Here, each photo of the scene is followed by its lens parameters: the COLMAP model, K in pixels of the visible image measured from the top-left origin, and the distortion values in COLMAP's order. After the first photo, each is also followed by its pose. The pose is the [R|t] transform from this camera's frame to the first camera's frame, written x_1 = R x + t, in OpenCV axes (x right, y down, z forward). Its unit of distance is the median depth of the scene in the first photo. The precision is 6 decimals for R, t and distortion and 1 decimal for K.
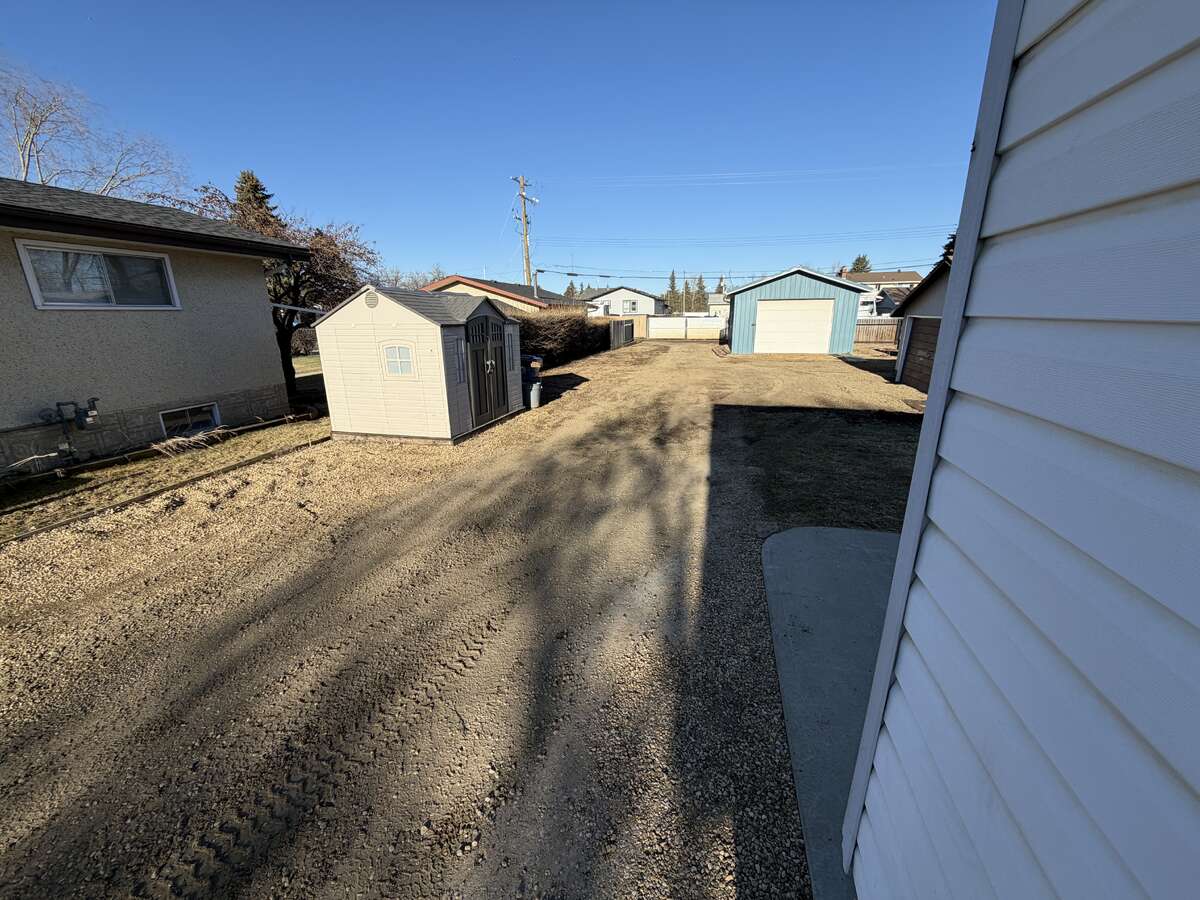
lens RADIAL K [[477.3, 0, 597.8], [0, 477.3, 450.5], [0, 0, 1]] dist [-0.000318, -0.000504]
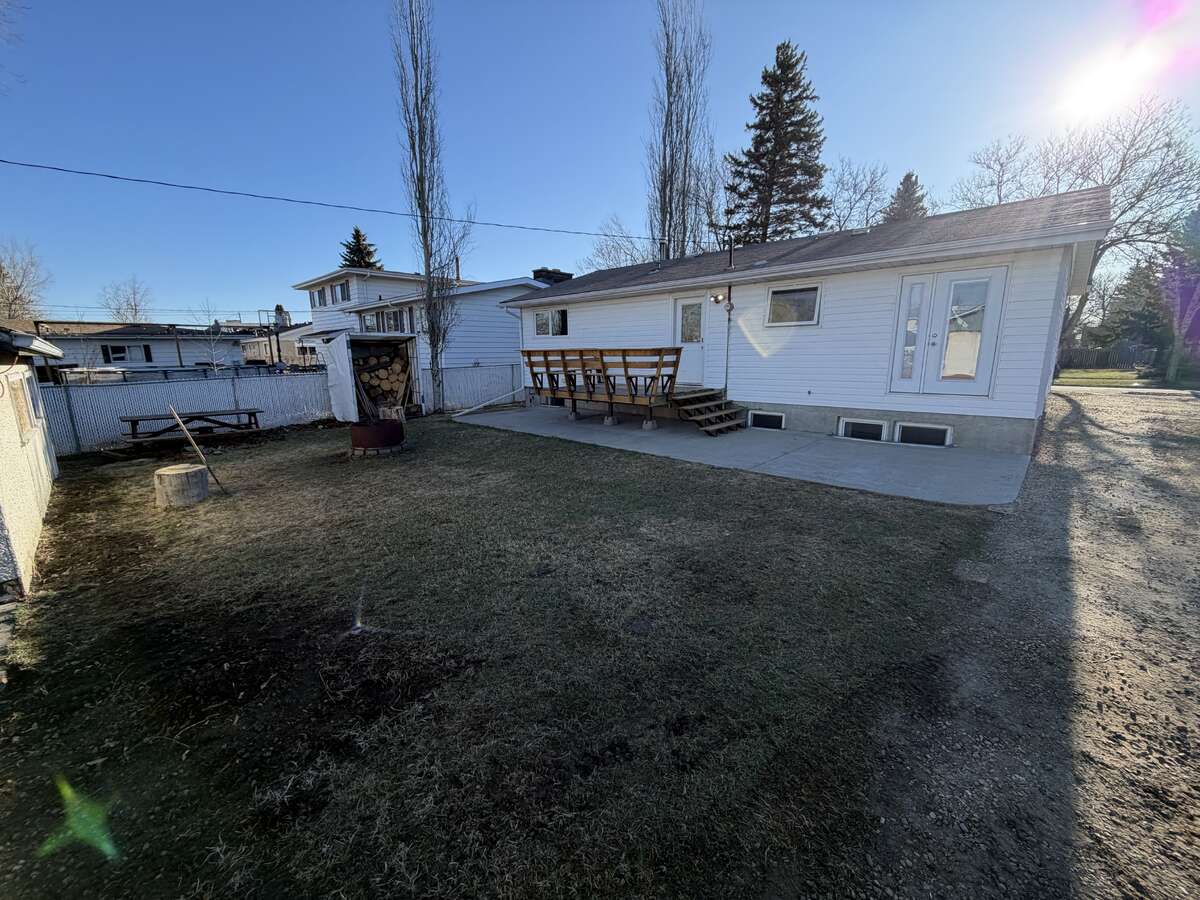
lens RADIAL K [[477.3, 0, 598.0], [0, 477.3, 448.3], [0, 0, 1]] dist [-0.000318, -0.000504]
pose [[-0.868710, -0.077257, 0.489259, 0.129446], [0.155816, 0.894992, 0.417985, -0.116762], [-0.470175, 0.439342, -0.765450, 0.453169]]
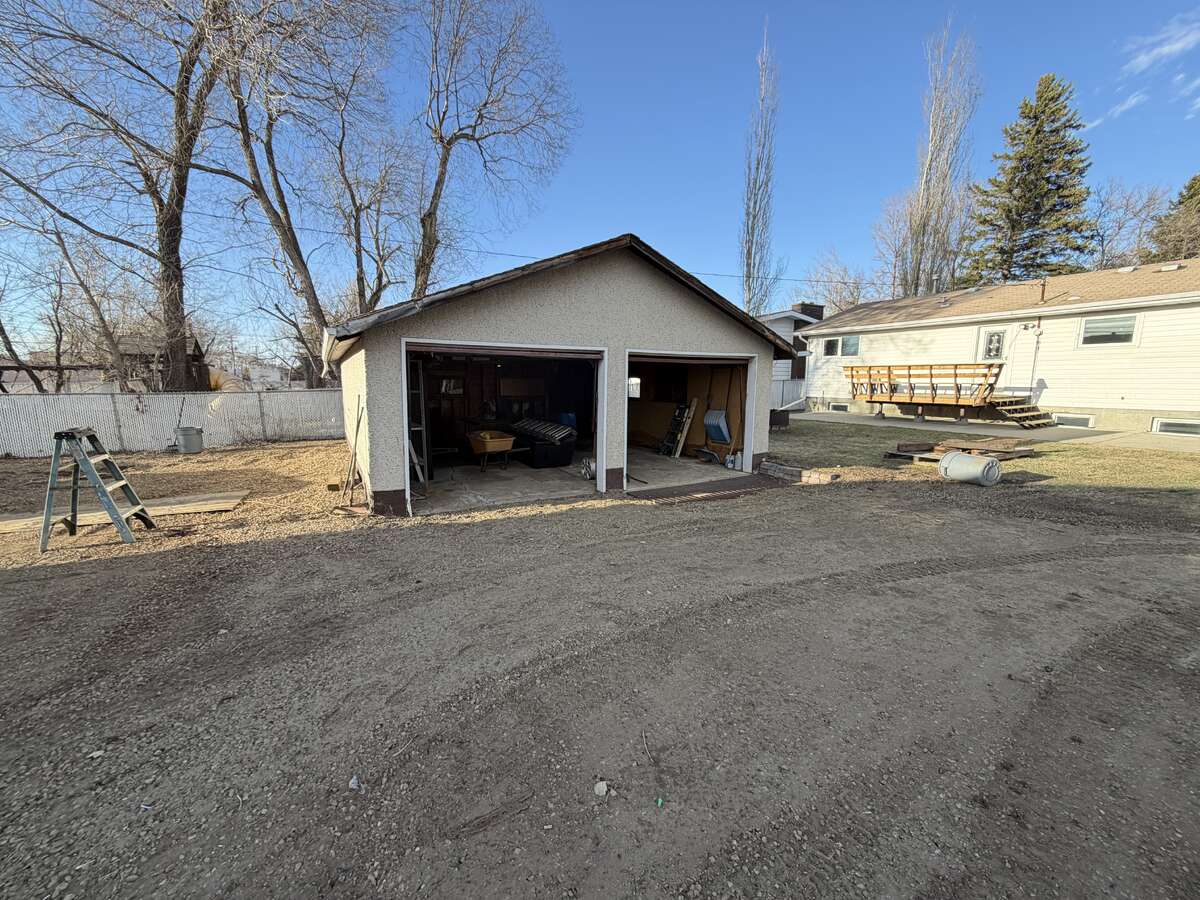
lens RADIAL K [[477.3, 0, 598.6], [0, 477.3, 453.1], [0, 0, 1]] dist [-0.000318, -0.000504]
pose [[-0.686719, -0.100234, 0.719980, 0.196376], [0.209675, 0.921039, 0.328213, -0.206279], [-0.696027, 0.376352, -0.611478, 0.815296]]
